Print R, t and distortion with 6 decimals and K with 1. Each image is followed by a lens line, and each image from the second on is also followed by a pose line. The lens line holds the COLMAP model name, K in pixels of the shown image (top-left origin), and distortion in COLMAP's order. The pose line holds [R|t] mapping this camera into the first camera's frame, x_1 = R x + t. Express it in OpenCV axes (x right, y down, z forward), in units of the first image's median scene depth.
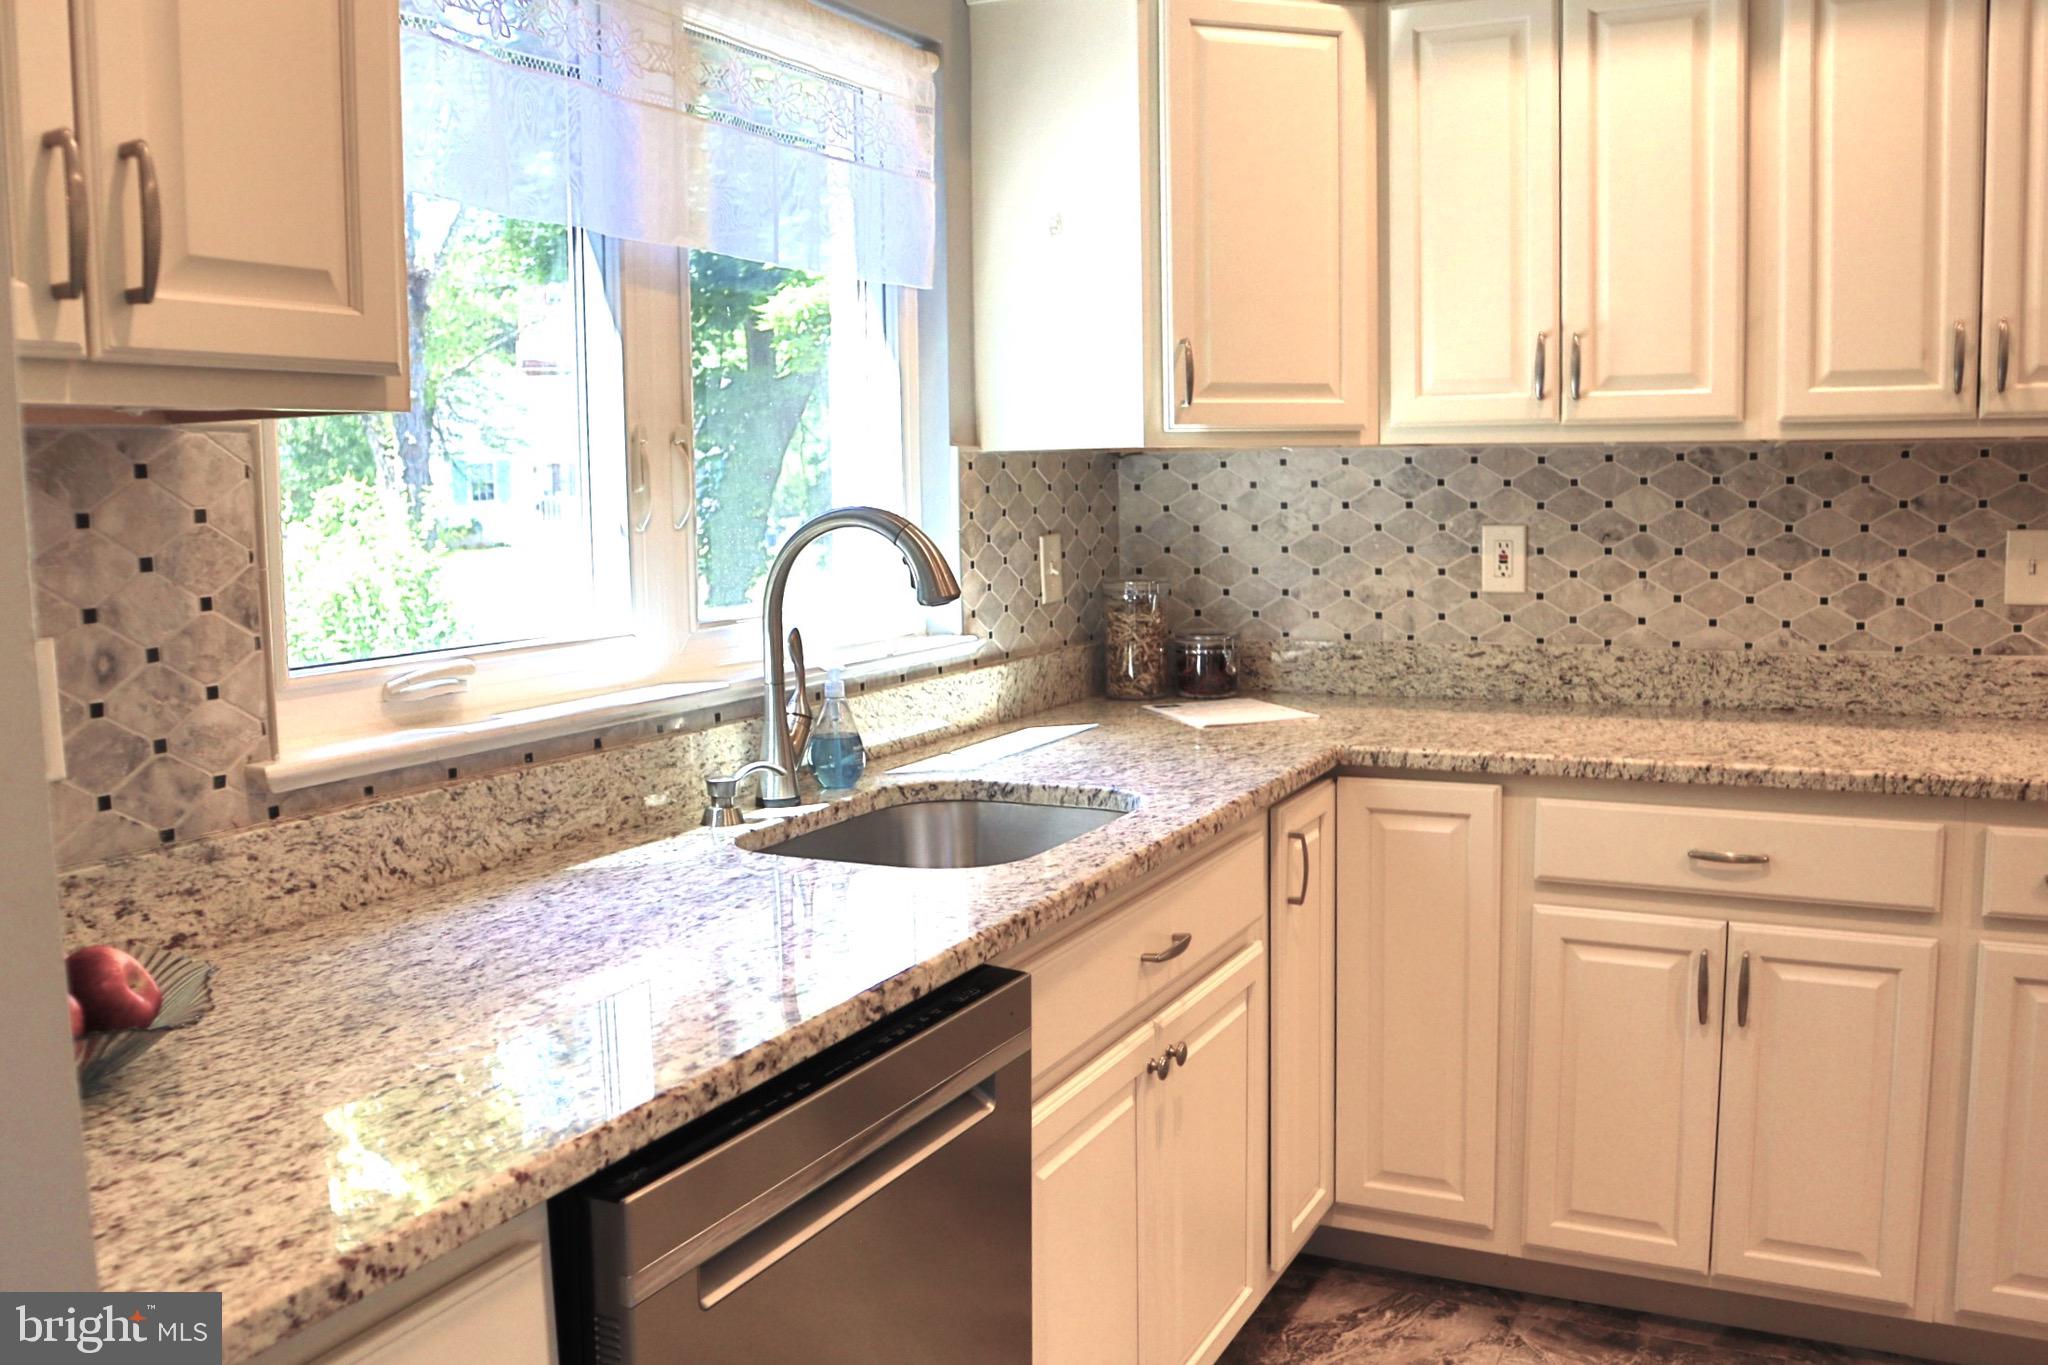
lens RADIAL K [[1600.8, 0, 1017.5], [0, 1600.8, 679.6], [0, 0, 1]] dist [-0.124383, 0.088795]
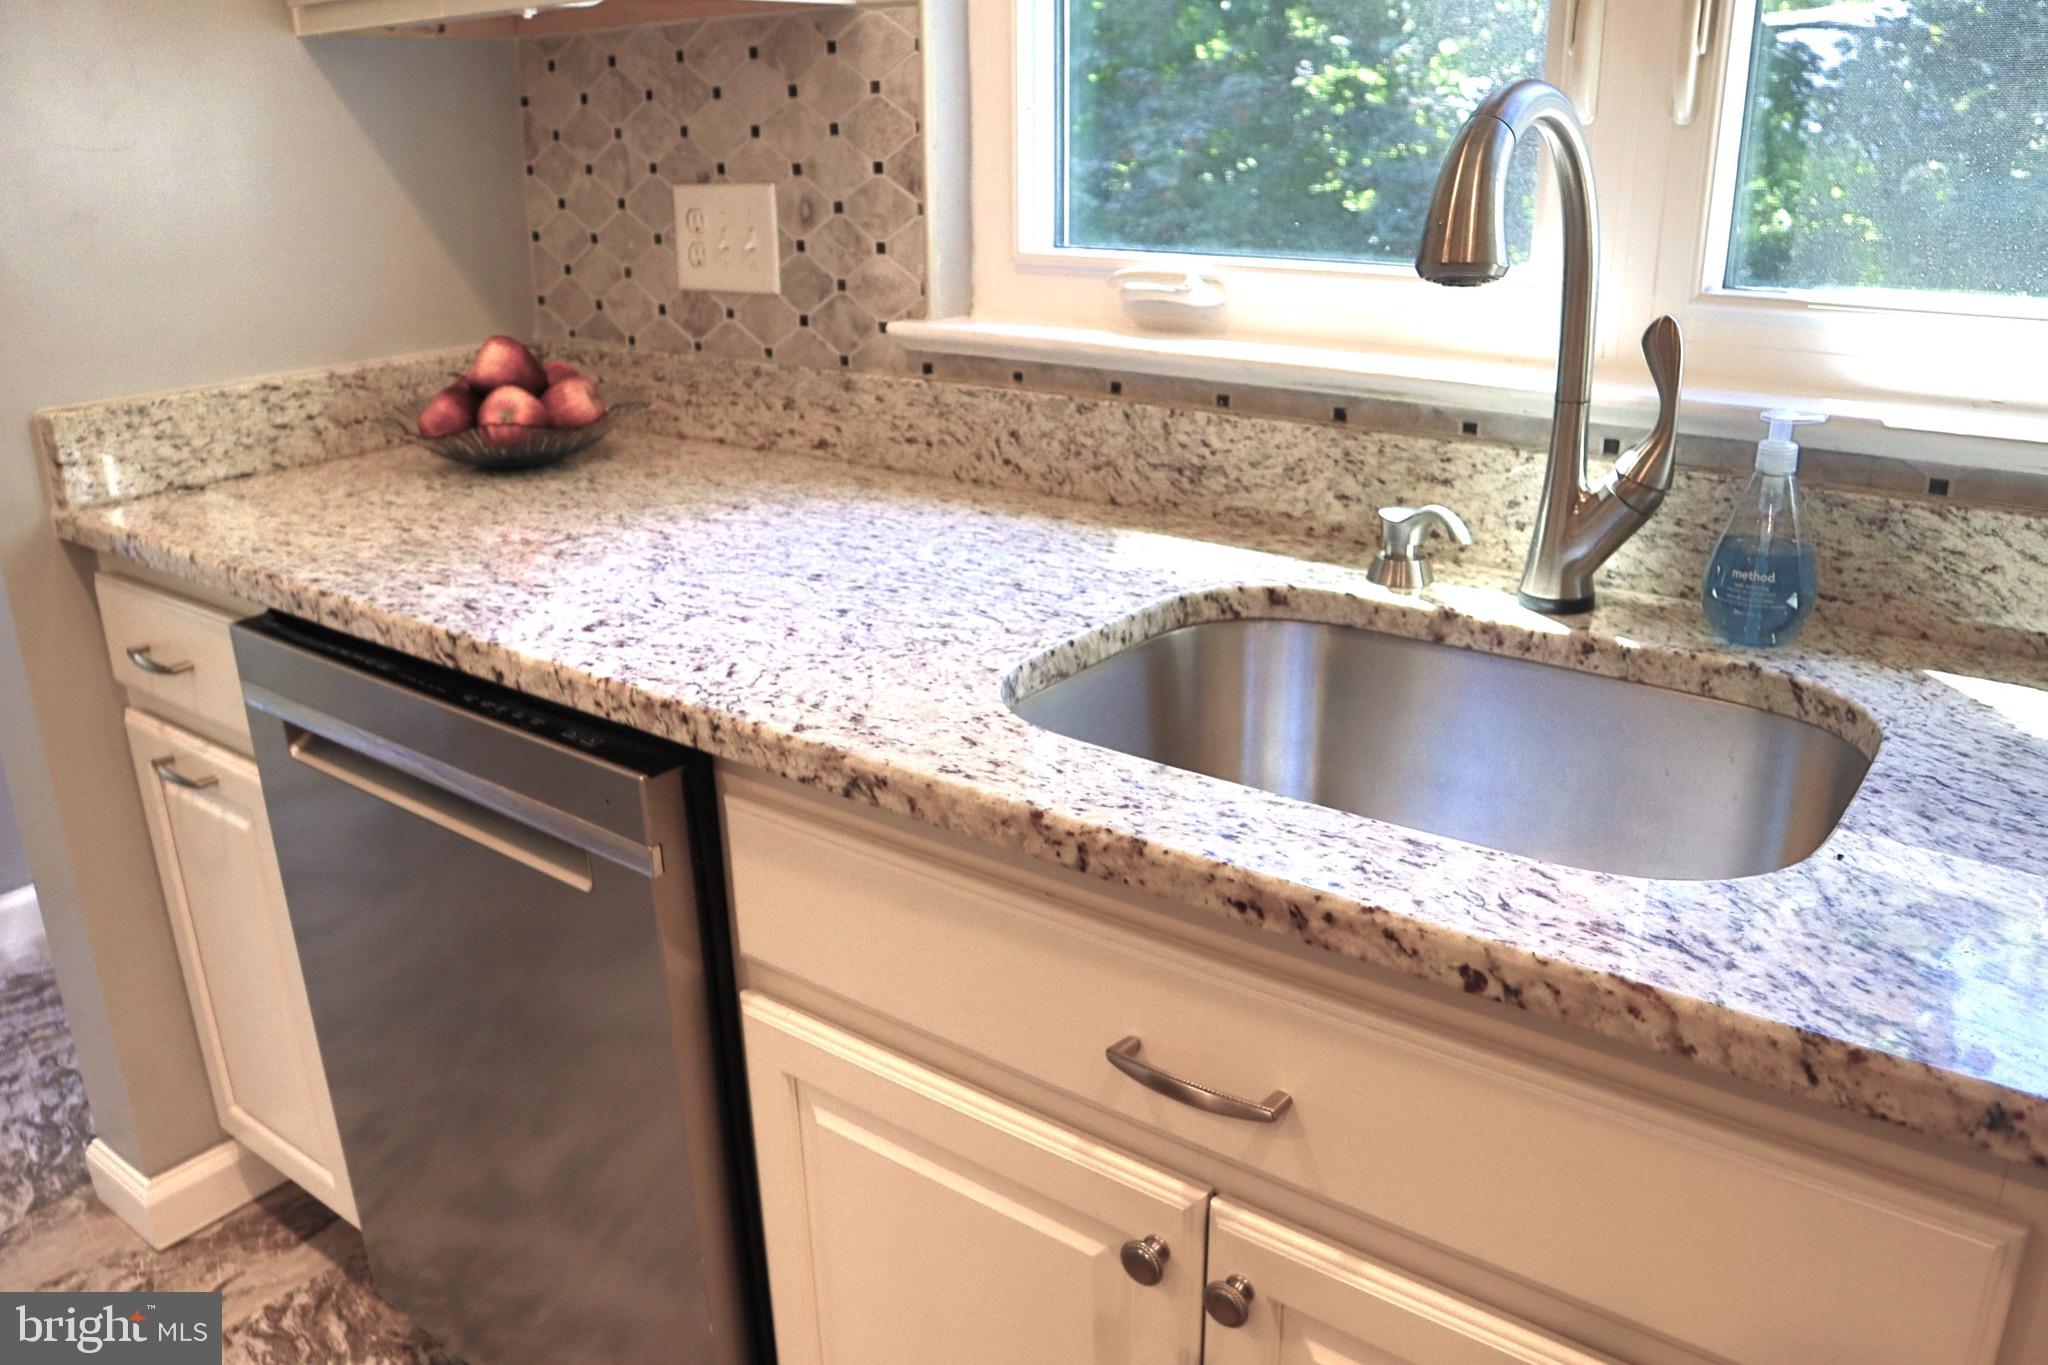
lens RADIAL K [[1590.4, 0, 1021.4], [0, 1590.4, 692.5], [0, 0, 1]] dist [-0.156121, 0.144884]
pose [[-0.162050, 0.365866, -0.916451, 0.626516], [-0.096233, 0.918440, 0.383676, -0.141175], [0.982079, 0.150367, -0.113625, 1.264667]]
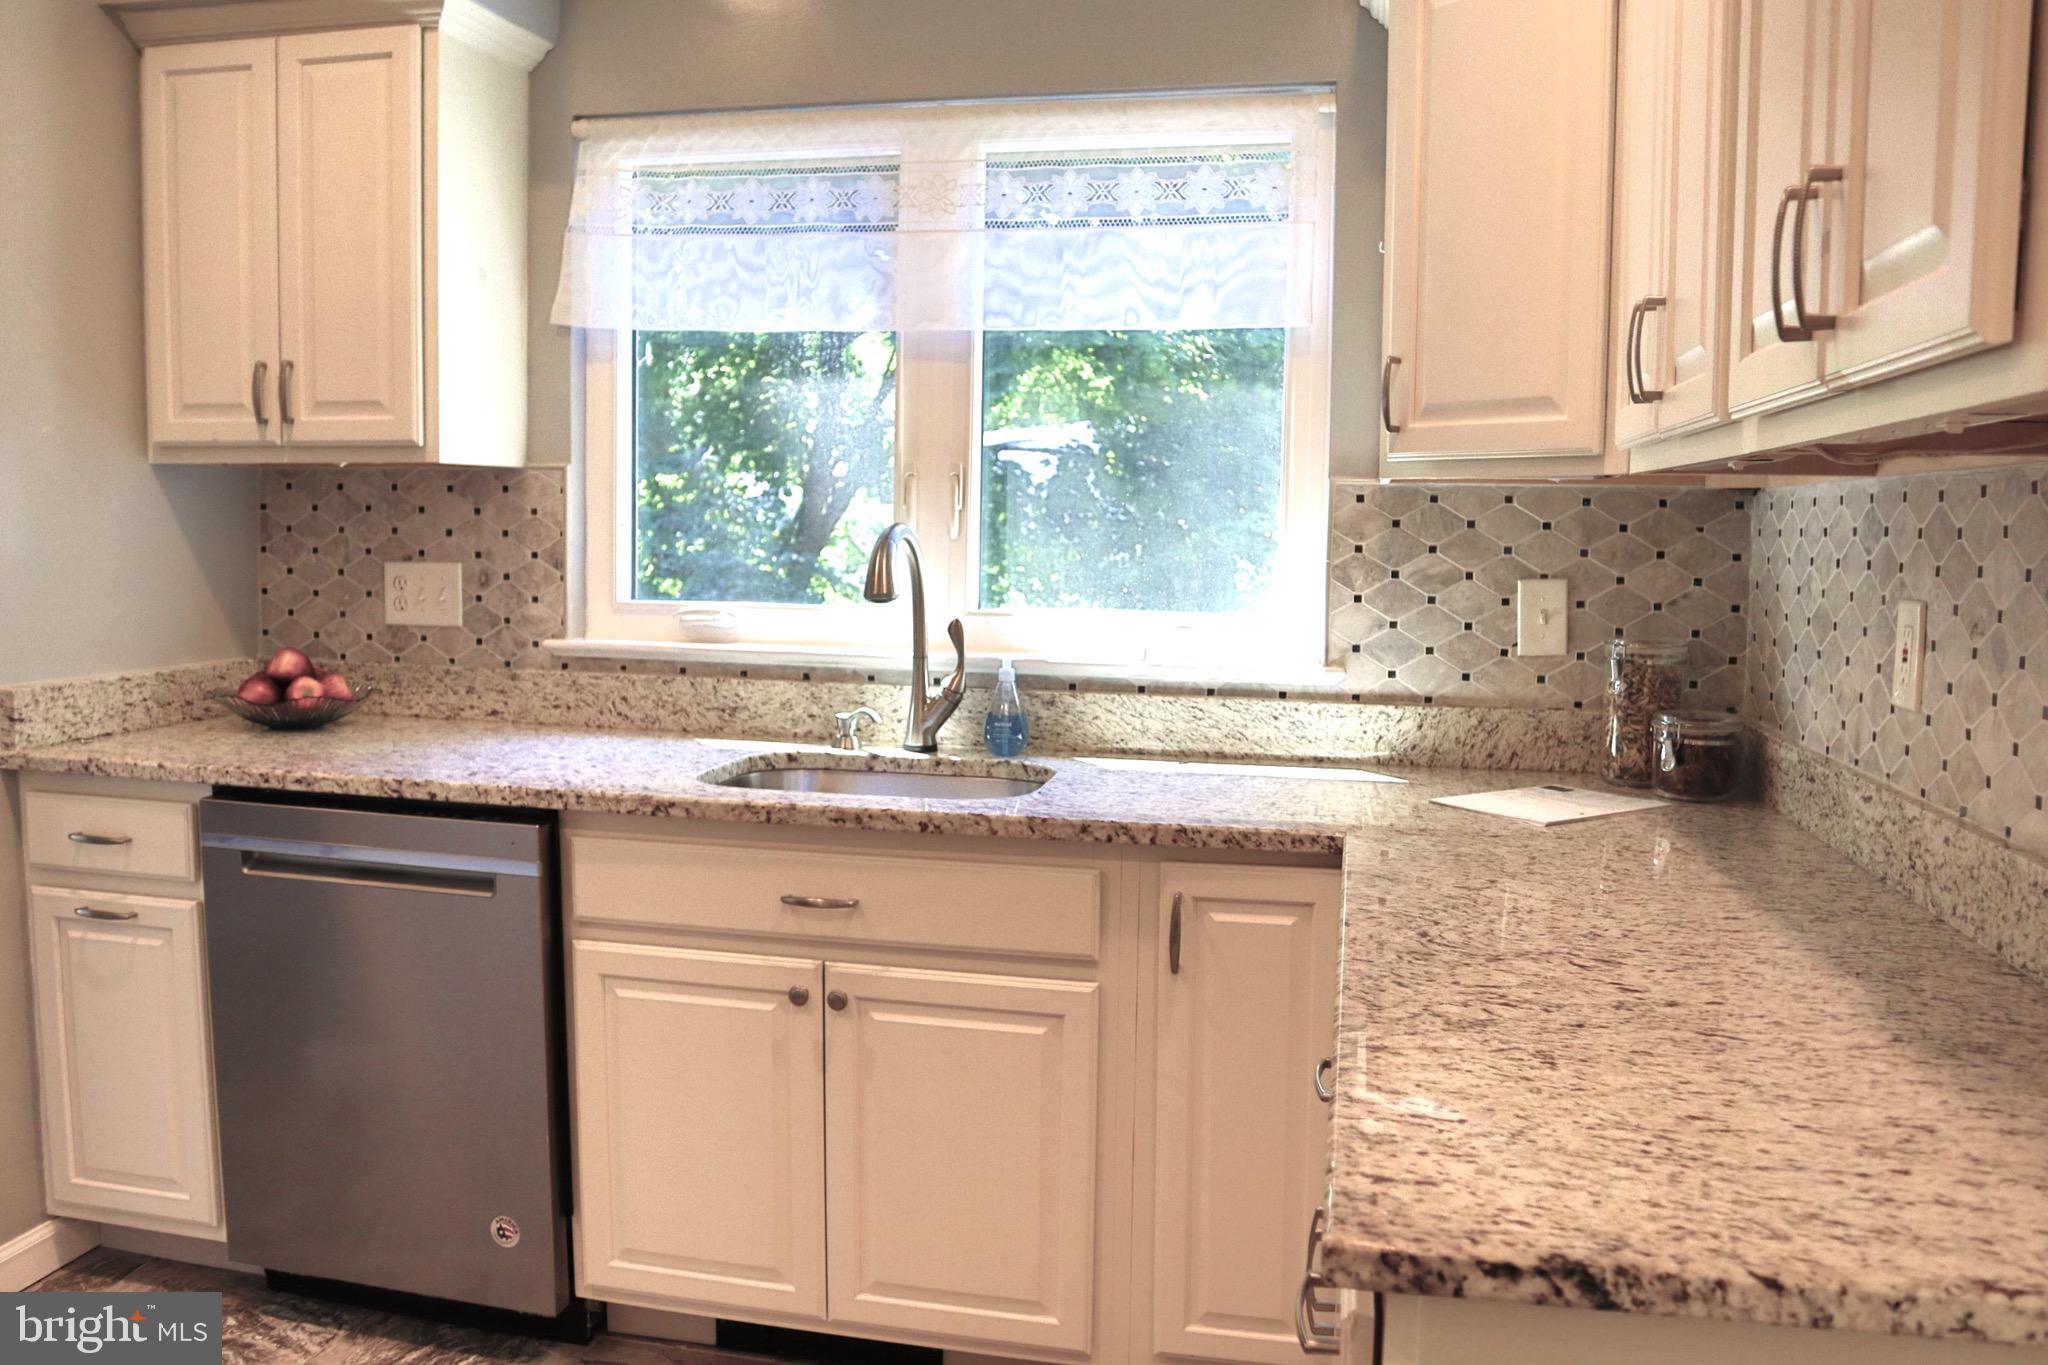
lens RADIAL K [[1572.9, 0, 1021.6], [0, 1572.9, 692.2], [0, 0, 1]] dist [-0.037096, -0.004875]
pose [[0.276101, 0.136431, -0.951396, 1.586177], [-0.135571, 0.985505, 0.101979, -0.163500], [0.951519, 0.100825, 0.290595, 1.010145]]
